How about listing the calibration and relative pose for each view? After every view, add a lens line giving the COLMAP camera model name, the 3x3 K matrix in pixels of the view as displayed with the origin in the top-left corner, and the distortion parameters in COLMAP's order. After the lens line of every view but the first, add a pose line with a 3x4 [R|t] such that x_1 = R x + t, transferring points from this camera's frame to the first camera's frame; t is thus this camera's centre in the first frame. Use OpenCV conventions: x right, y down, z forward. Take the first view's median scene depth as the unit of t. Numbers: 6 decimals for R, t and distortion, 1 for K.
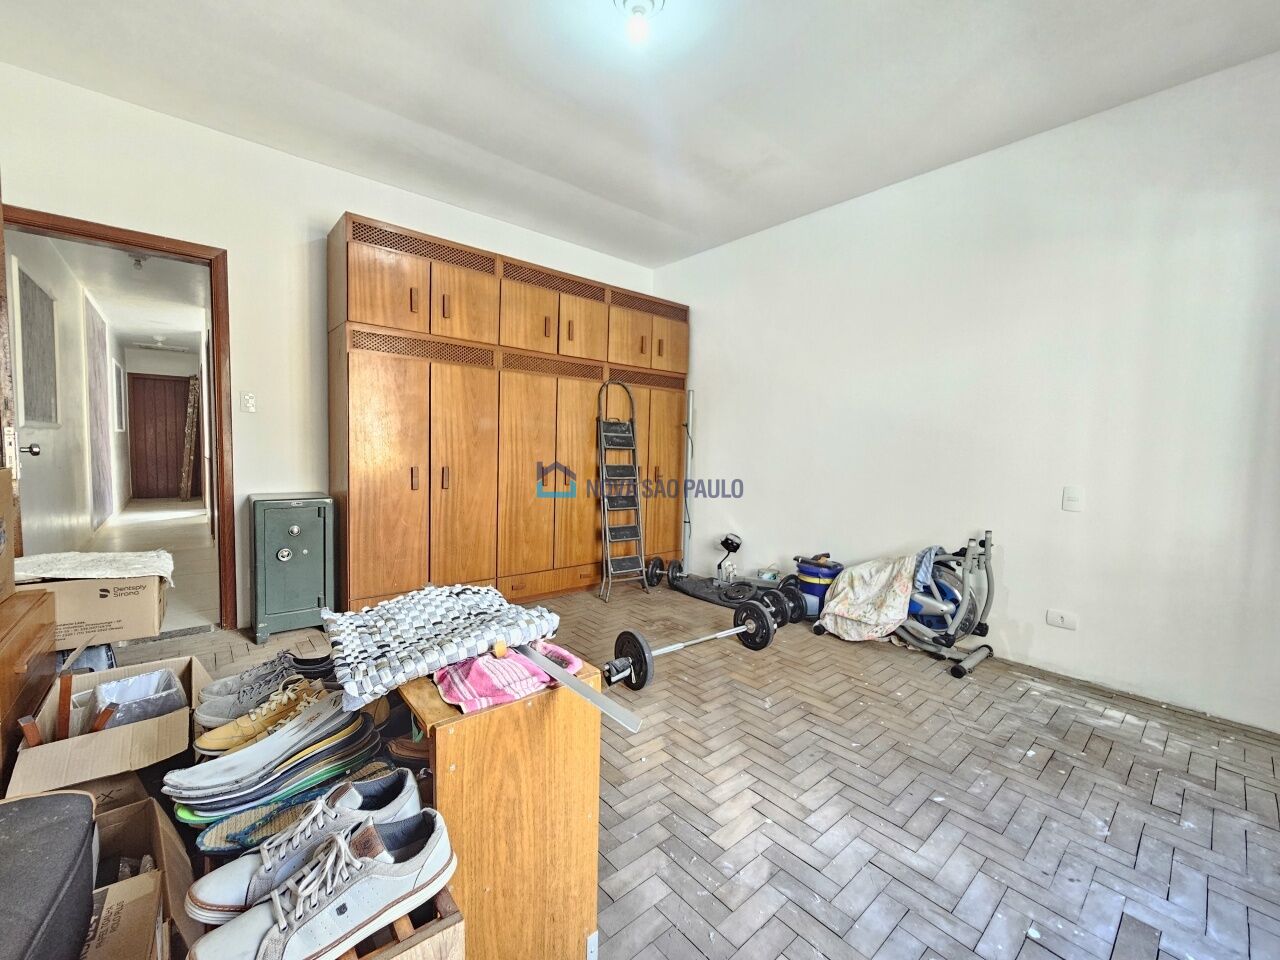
lens RADIAL K [[526.1, 0, 641.7], [0, 526.1, 478.4], [0, 0, 1]] dist [-0.001157, 0.000061]
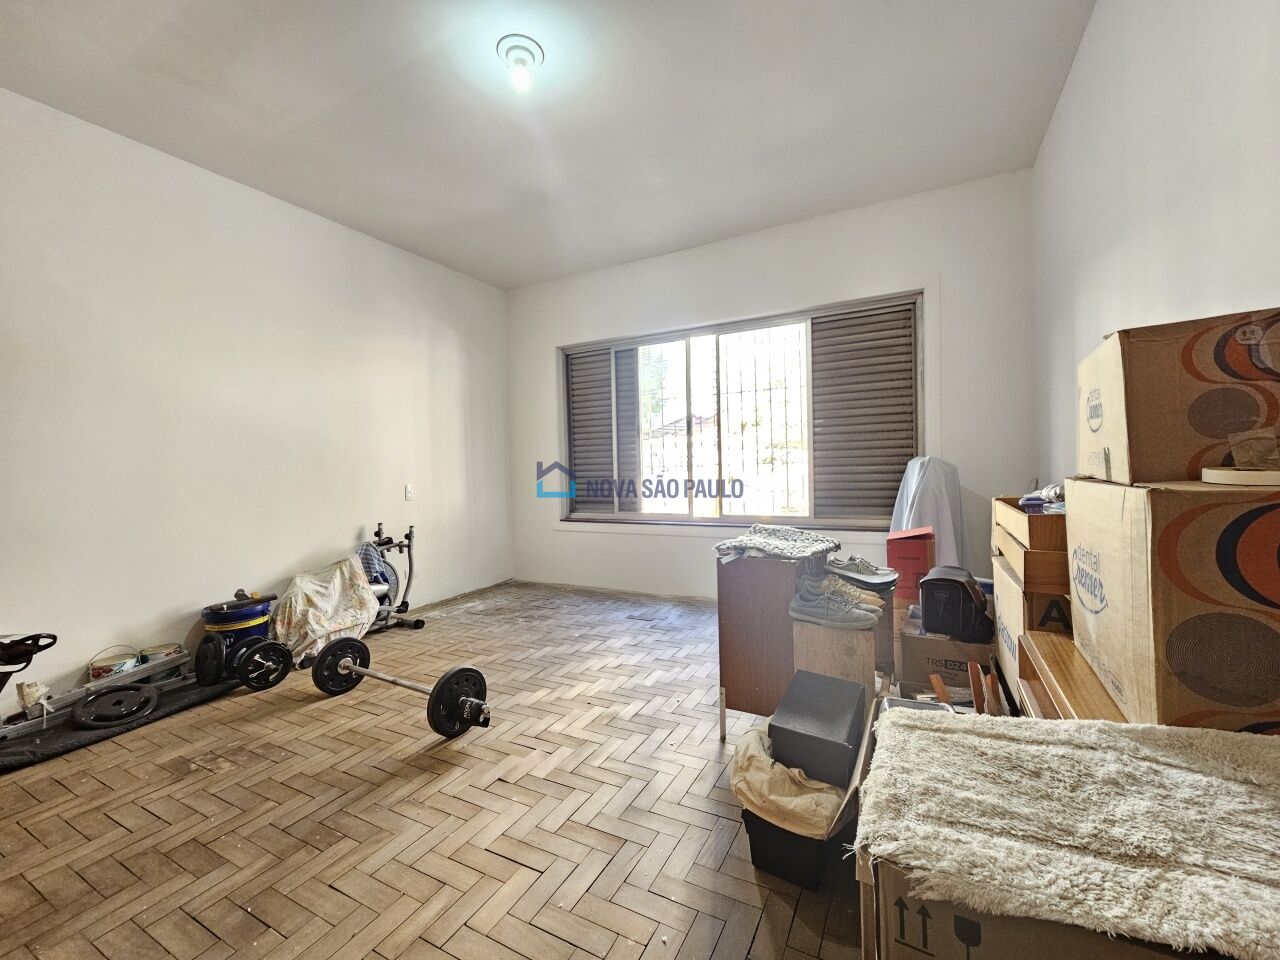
lens RADIAL K [[526.1, 0, 641.7], [0, 526.1, 478.4], [0, 0, 1]] dist [-0.001157, 0.000061]
pose [[-0.359612, -0.042445, 0.932136, -0.752747], [0.071646, 0.994760, 0.072937, -0.058353], [-0.930347, 0.093013, -0.354687, 0.794910]]
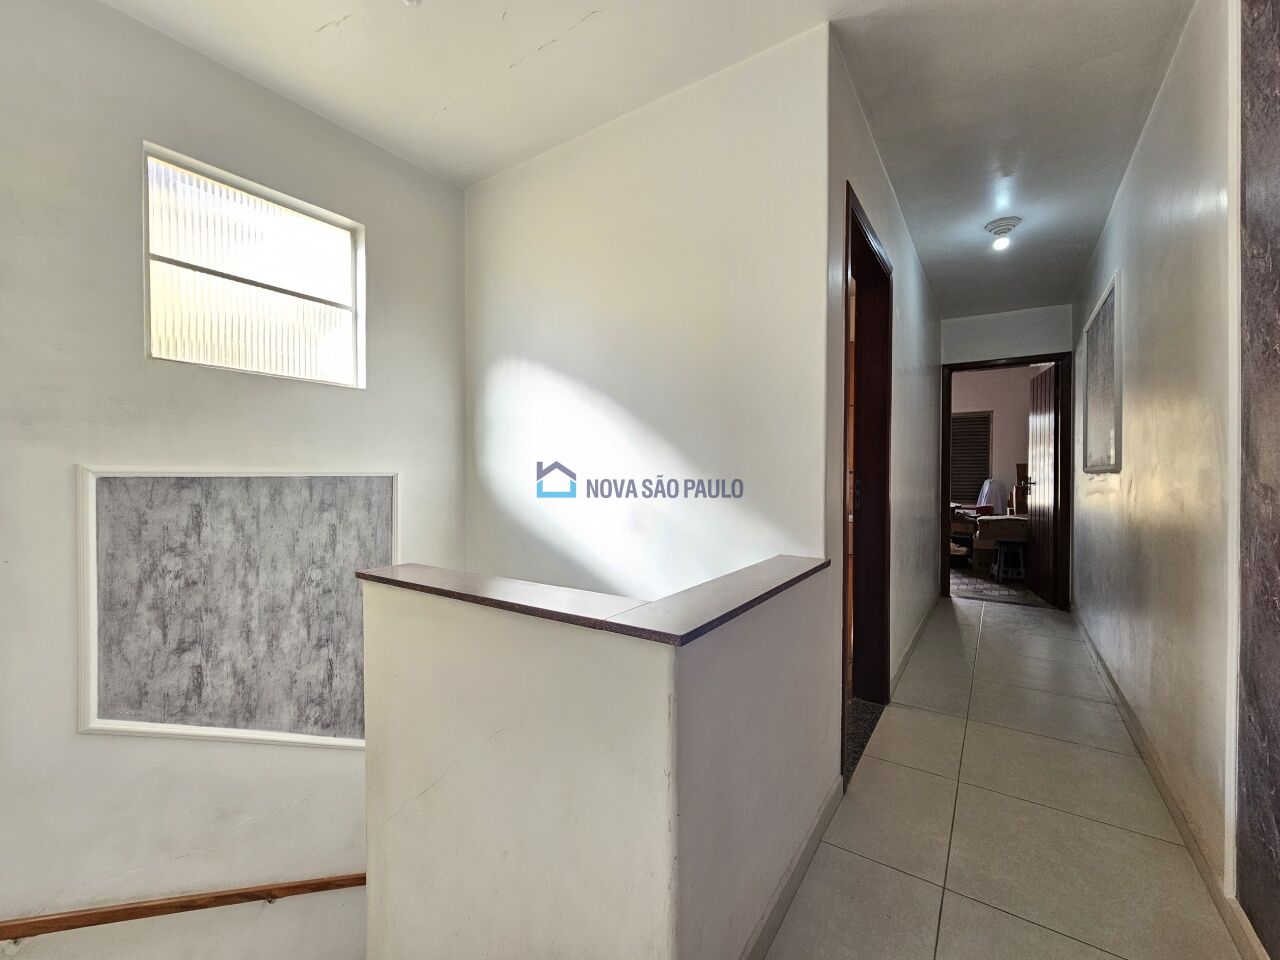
lens RADIAL K [[526.1, 0, 641.7], [0, 526.1, 478.4], [0, 0, 1]] dist [-0.001157, 0.000061]
pose [[-0.254966, -0.035163, 0.966310, -2.048700], [0.044746, 0.997839, 0.048116, -0.189598], [-0.965914, 0.055507, -0.252842, 2.223241]]
